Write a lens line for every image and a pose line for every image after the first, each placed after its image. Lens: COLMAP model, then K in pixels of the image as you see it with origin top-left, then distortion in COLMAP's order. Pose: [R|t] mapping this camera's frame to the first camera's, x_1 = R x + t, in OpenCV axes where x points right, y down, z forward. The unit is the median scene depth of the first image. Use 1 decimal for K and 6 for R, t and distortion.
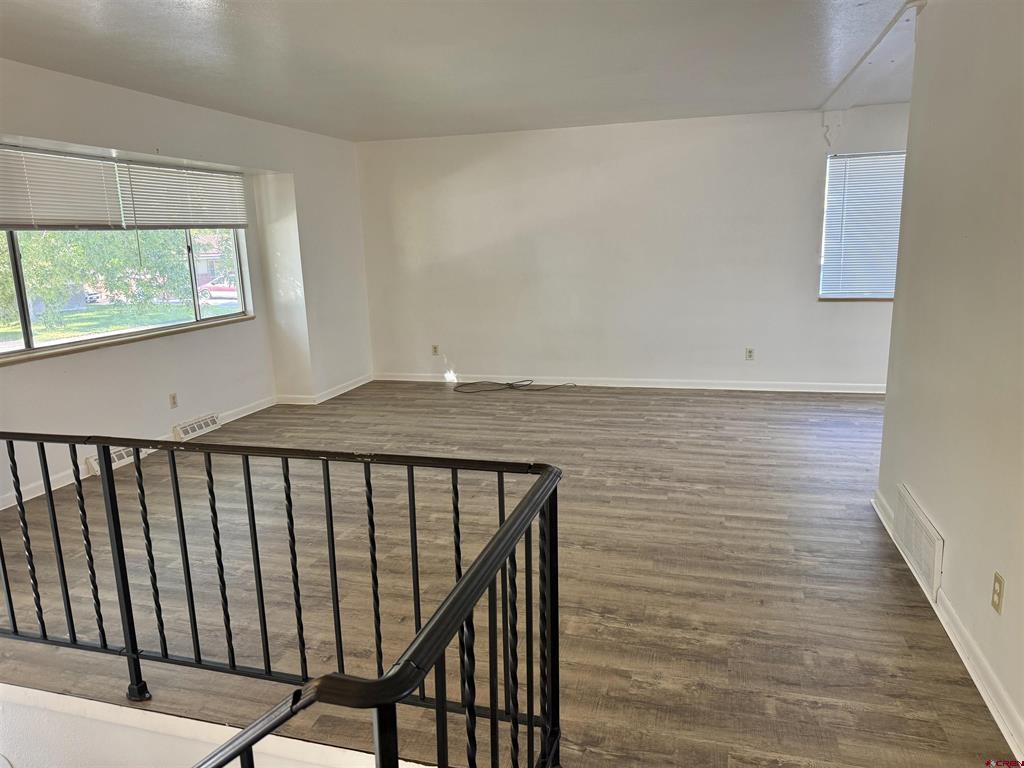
lens RADIAL K [[717.8, 0, 502.0], [0, 717.8, 383.7], [0, 0, 1]] dist [0.053027, -0.081016]
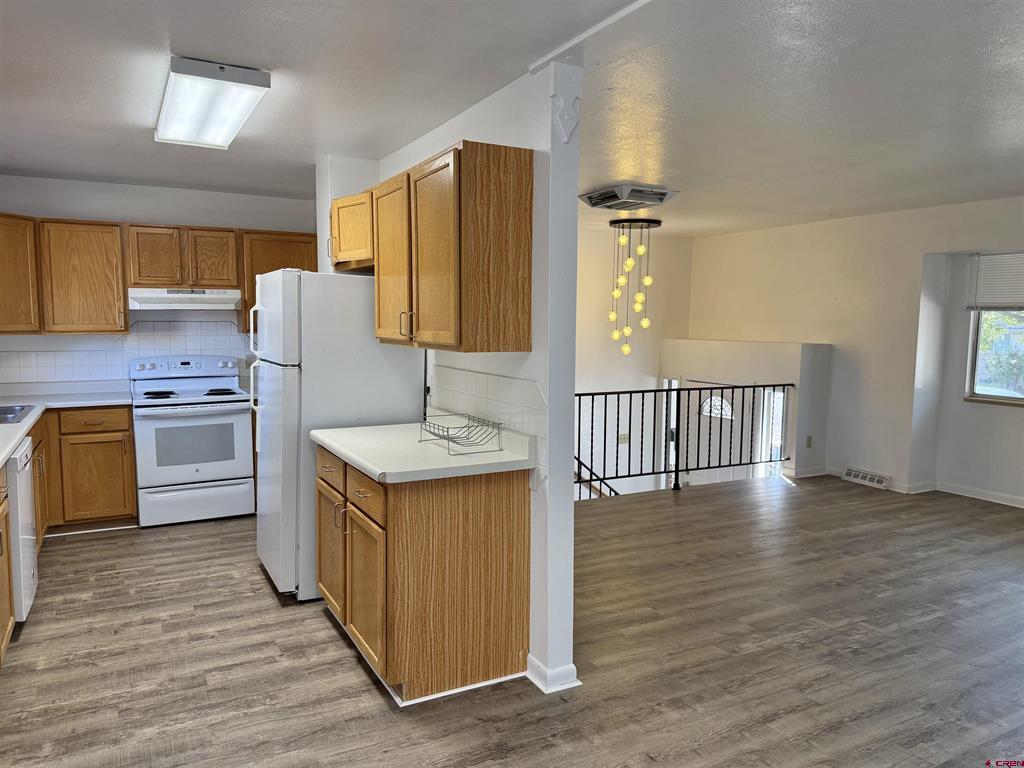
lens RADIAL K [[717.8, 0, 511.2], [0, 717.8, 385.3], [0, 0, 1]] dist [0.053027, -0.081016]
pose [[-0.705851, 0.089457, -0.702689, 1.016987], [-0.131379, 0.958250, 0.253962, -0.304622], [0.696070, 0.271578, -0.664629, 1.304417]]
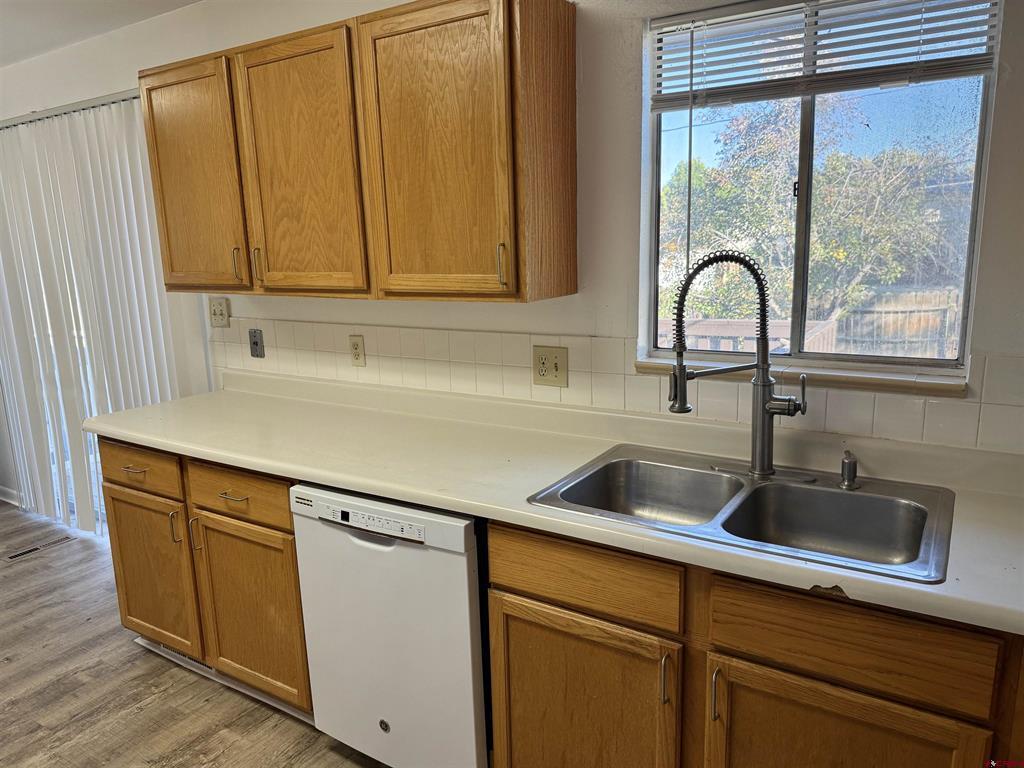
lens RADIAL K [[717.8, 0, 514.9], [0, 717.8, 388.8], [0, 0, 1]] dist [0.053027, -0.081016]
pose [[0.261989, -0.170149, 0.949953, 0.437388], [0.216953, 0.969524, 0.113820, -0.050597], [-0.940369, 0.176276, 0.290919, 0.136677]]
